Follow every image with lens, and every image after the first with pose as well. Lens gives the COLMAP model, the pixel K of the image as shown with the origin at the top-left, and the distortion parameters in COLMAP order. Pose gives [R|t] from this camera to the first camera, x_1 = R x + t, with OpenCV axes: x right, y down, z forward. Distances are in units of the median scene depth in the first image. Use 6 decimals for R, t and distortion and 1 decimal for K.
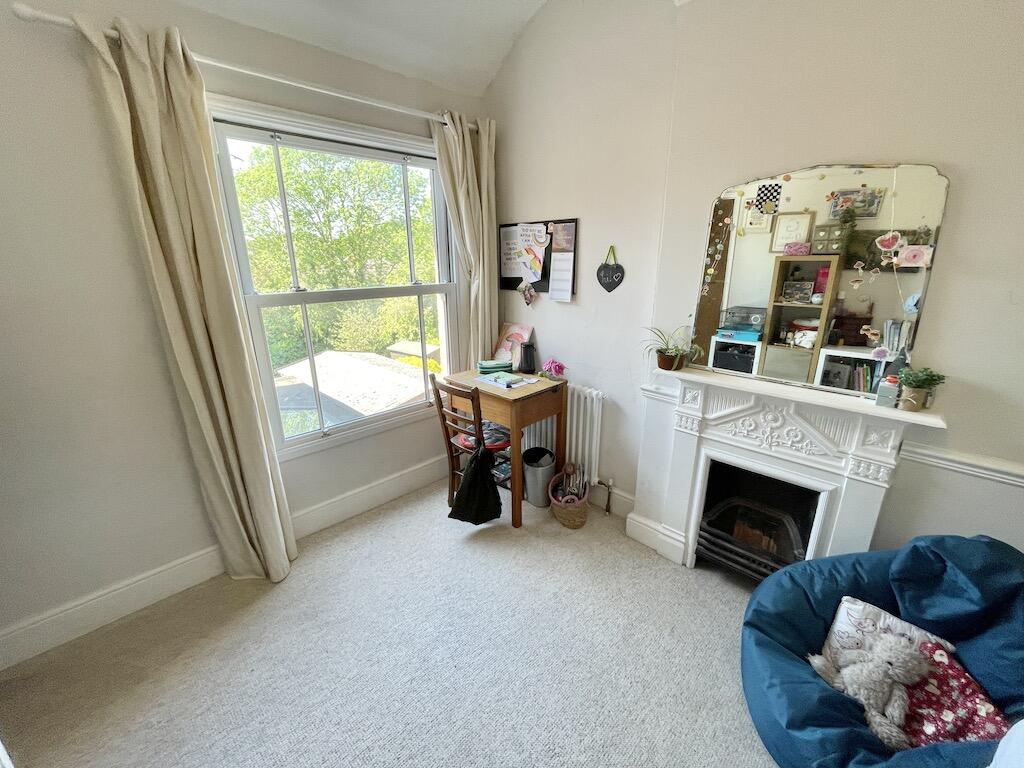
lens RADIAL K [[411.7, 0, 509.8], [0, 411.7, 382.7], [0, 0, 1]] dist [0.000890, 0.000100]
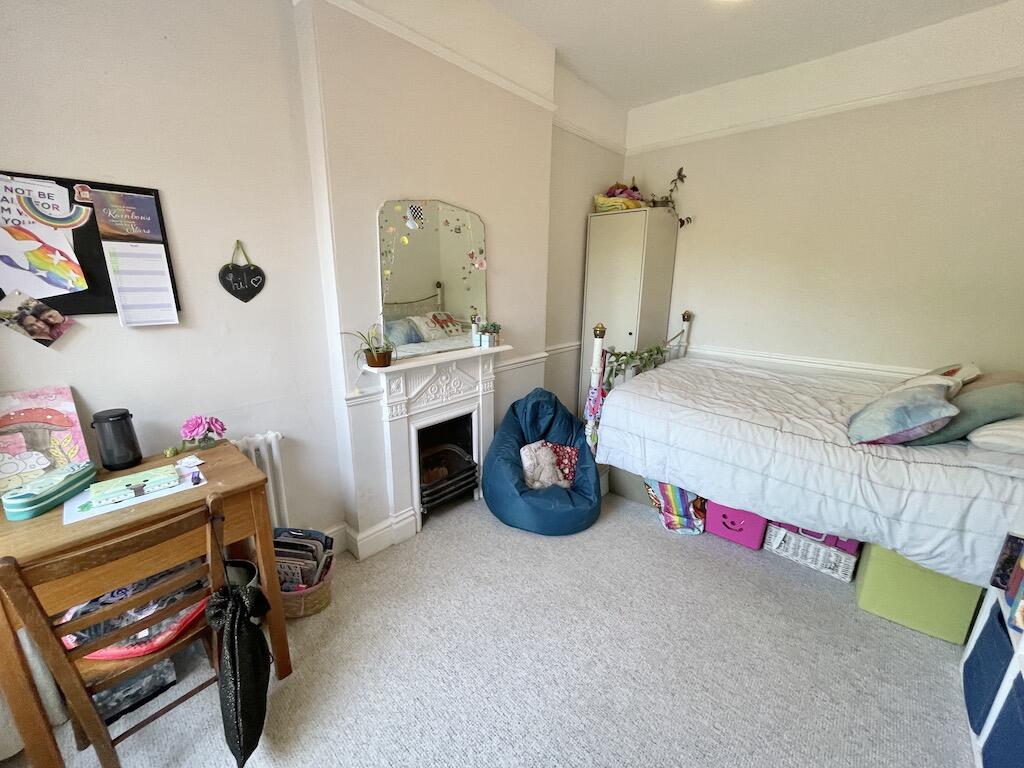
lens RADIAL K [[411.7, 0, 508.6], [0, 411.7, 383.5], [0, 0, 1]] dist [0.000890, 0.000100]
pose [[-0.041822, -0.244758, 0.968682, -0.551397], [0.283411, 0.926801, 0.246412, -0.135628], [-0.958086, 0.284841, 0.030607, 0.576739]]
